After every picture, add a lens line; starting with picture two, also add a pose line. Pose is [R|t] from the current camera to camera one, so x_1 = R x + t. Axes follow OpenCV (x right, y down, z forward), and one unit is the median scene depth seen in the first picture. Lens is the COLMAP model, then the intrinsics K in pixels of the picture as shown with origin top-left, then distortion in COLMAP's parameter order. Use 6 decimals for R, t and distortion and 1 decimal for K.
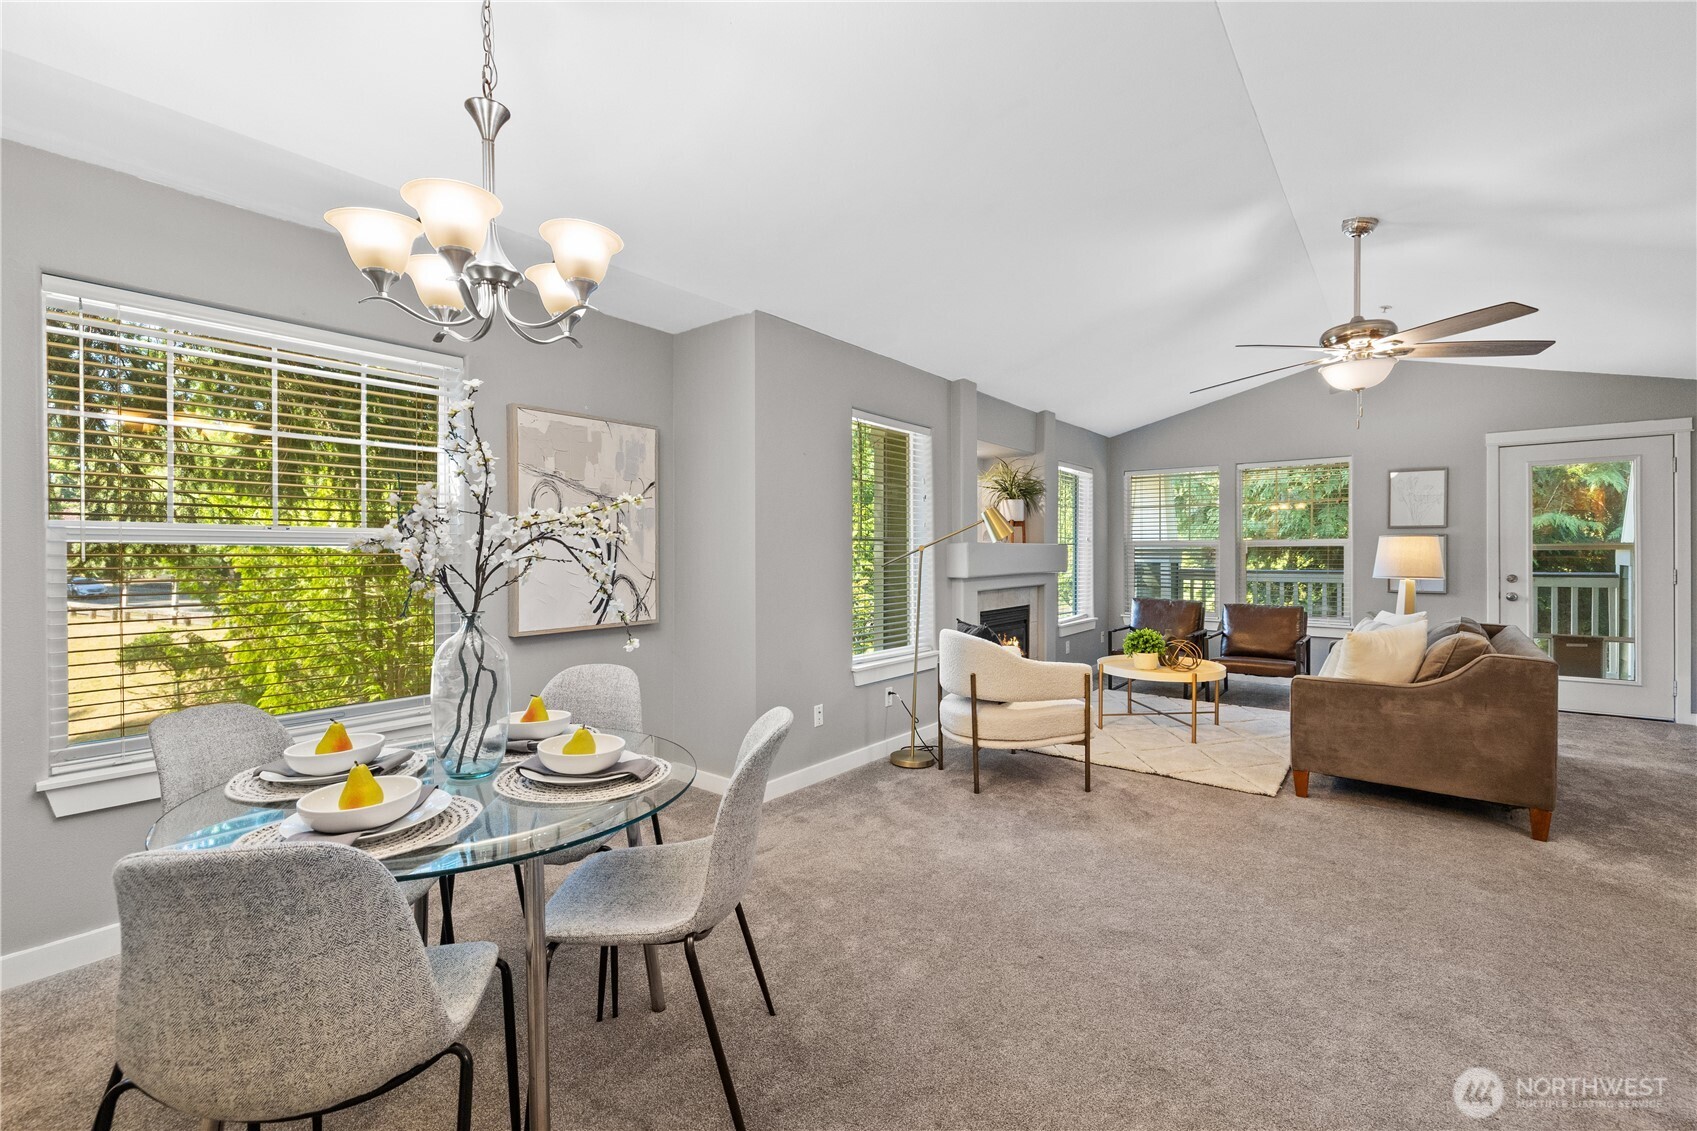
lens RADIAL K [[709.7, 0, 845.7], [0, 709.7, 558.4], [0, 0, 1]] dist [-0.000294, -0.000075]
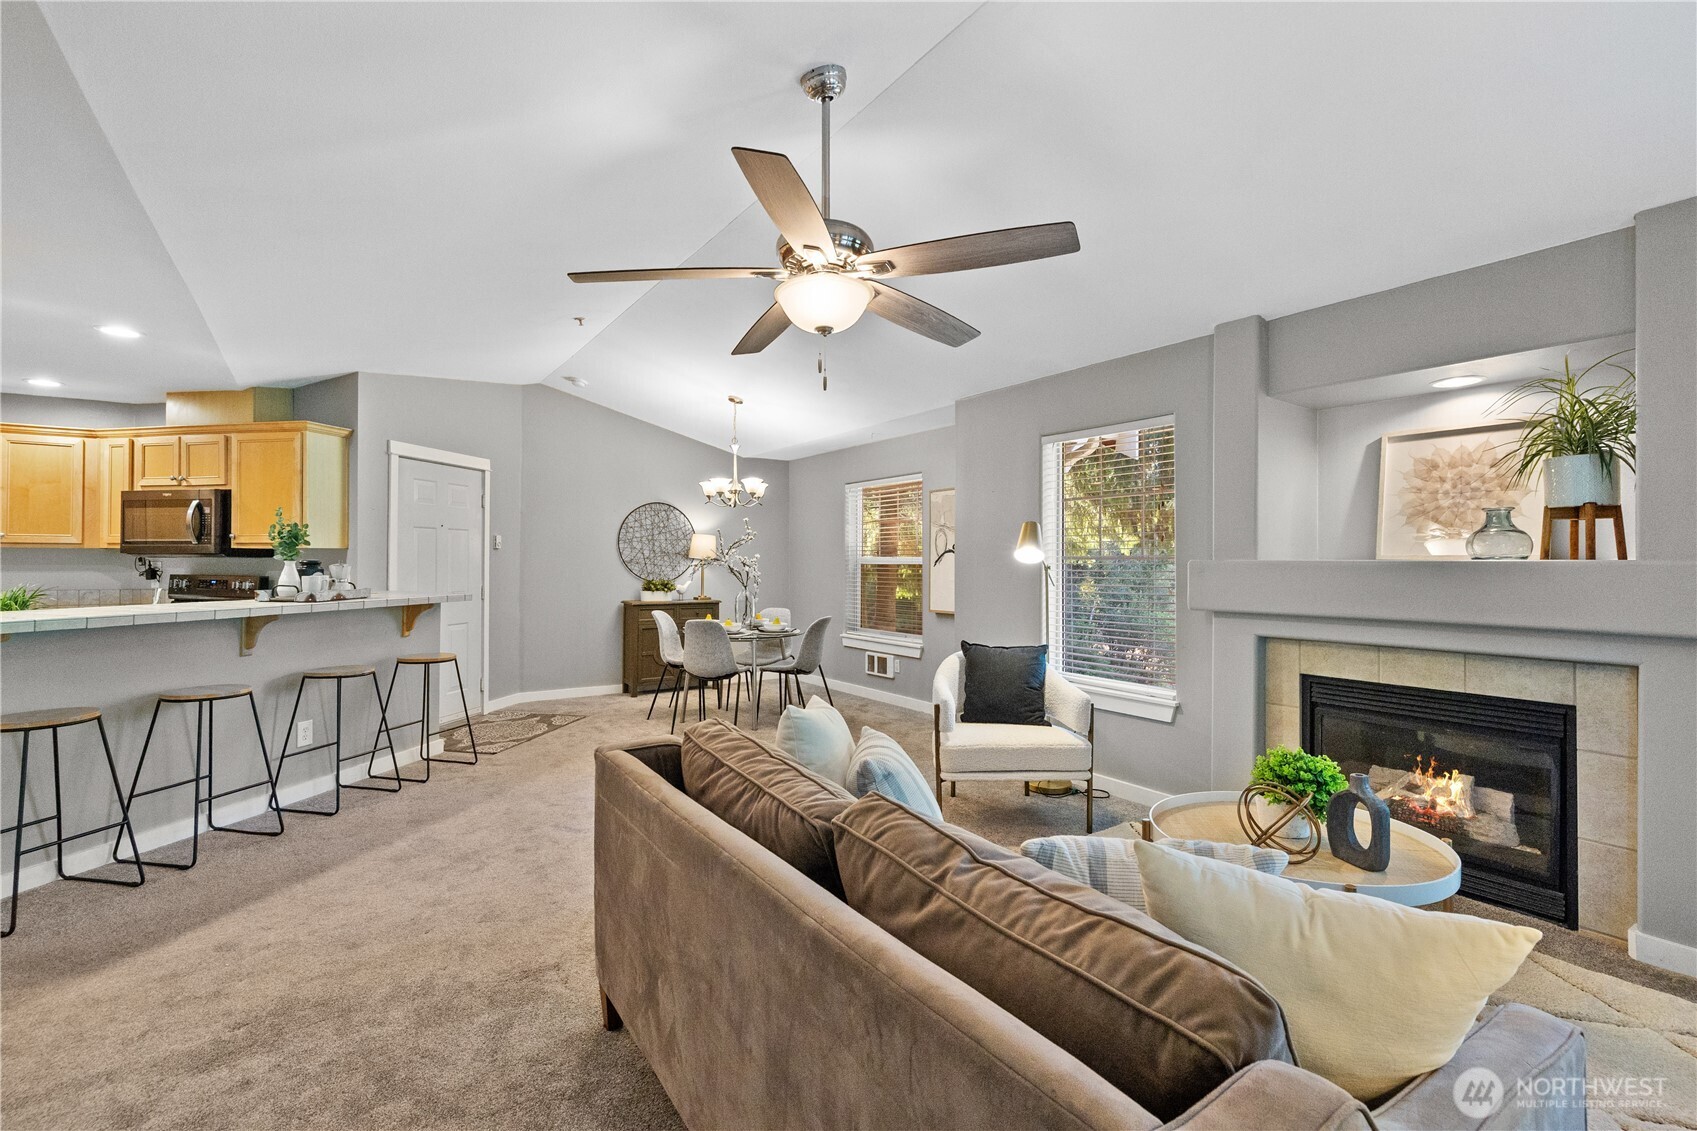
lens RADIAL K [[754.4, 0, 846.9], [0, 754.4, 554.3], [0, 0, 1]] dist [-0.001446, -0.000311]
pose [[-0.294583, -0.009320, -0.955580, 1.292121], [-0.012131, 0.999908, -0.006013, -0.025553], [0.955549, 0.009821, -0.294669, 1.151166]]
